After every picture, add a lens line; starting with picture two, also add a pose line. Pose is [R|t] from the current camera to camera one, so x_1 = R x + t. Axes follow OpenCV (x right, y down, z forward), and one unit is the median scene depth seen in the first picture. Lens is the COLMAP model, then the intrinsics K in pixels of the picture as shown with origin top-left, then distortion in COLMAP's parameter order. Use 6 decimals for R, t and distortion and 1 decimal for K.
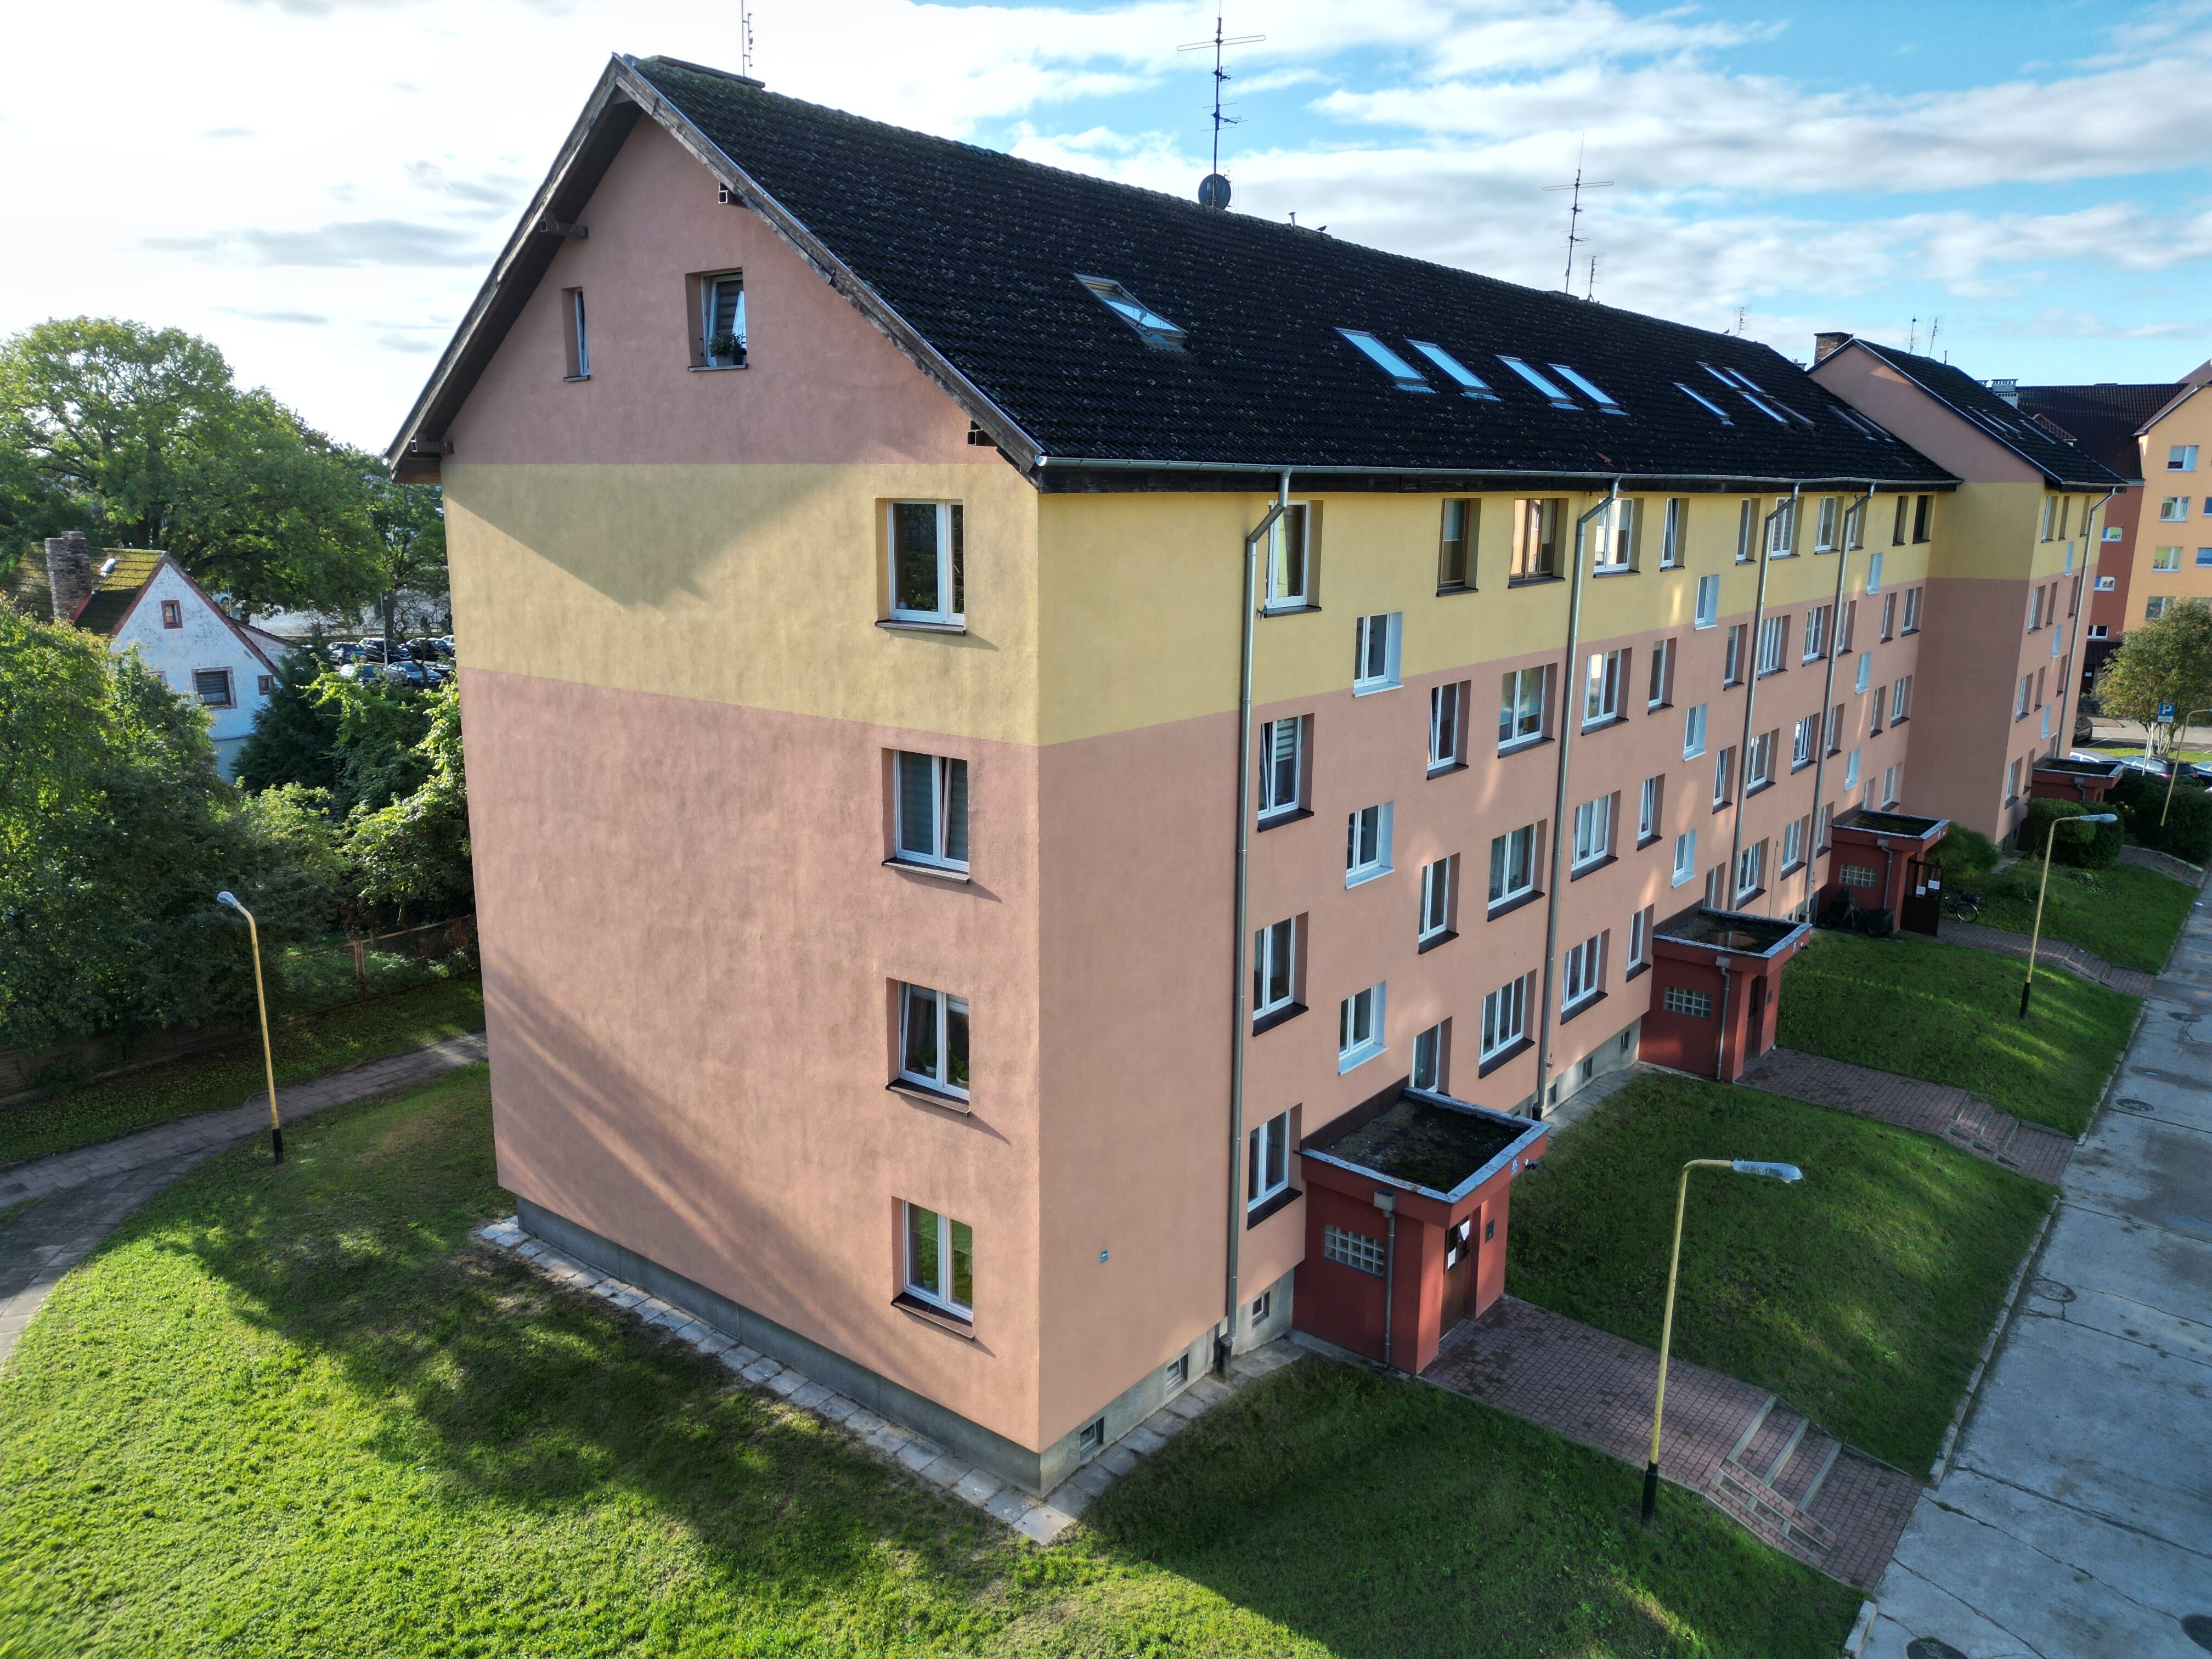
lens RADIAL K [[1537.3, 0, 1109.3], [0, 1537.3, 782.1], [0, 0, 1]] dist [0.024504, -0.014817]
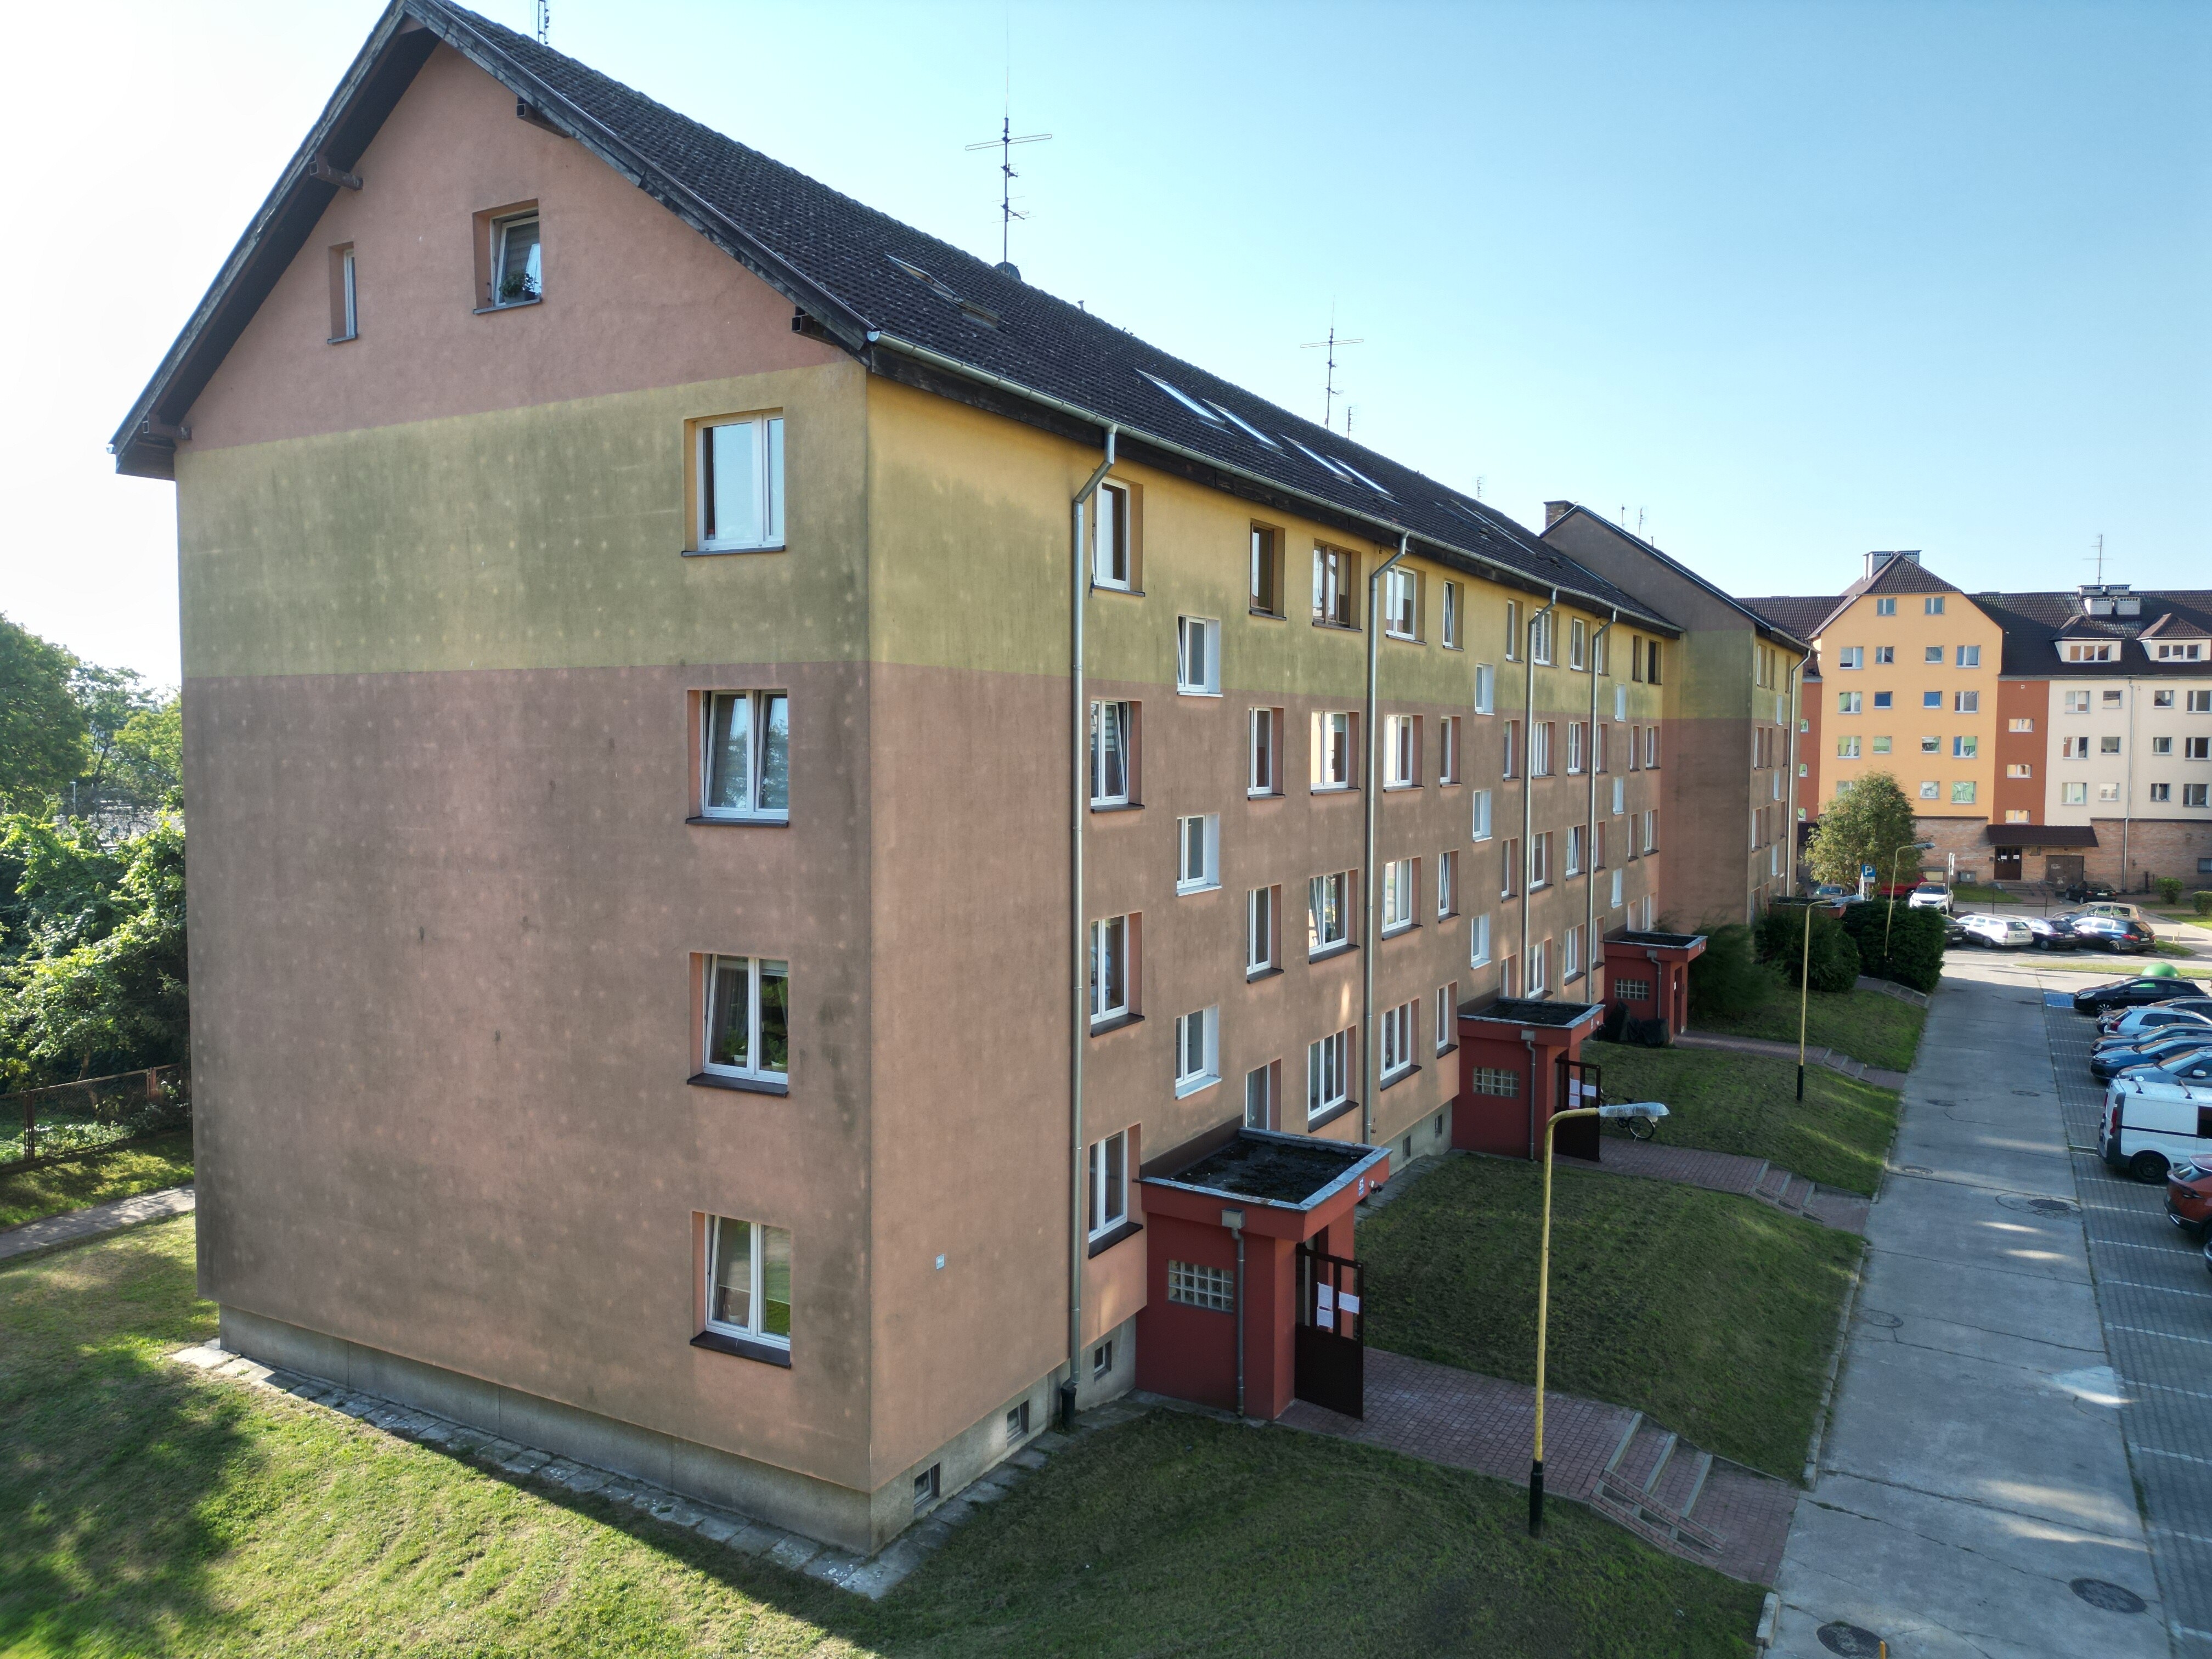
lens RADIAL K [[1525.4, 0, 1104.8], [0, 1525.4, 797.6], [0, 0, 1]] dist [0.039878, -0.037421]
pose [[0.988061, -0.011537, 0.153631, -0.036661], [0.035302, 0.987615, -0.152874, 0.158575], [-0.149965, 0.156473, 0.976231, 0.069933]]
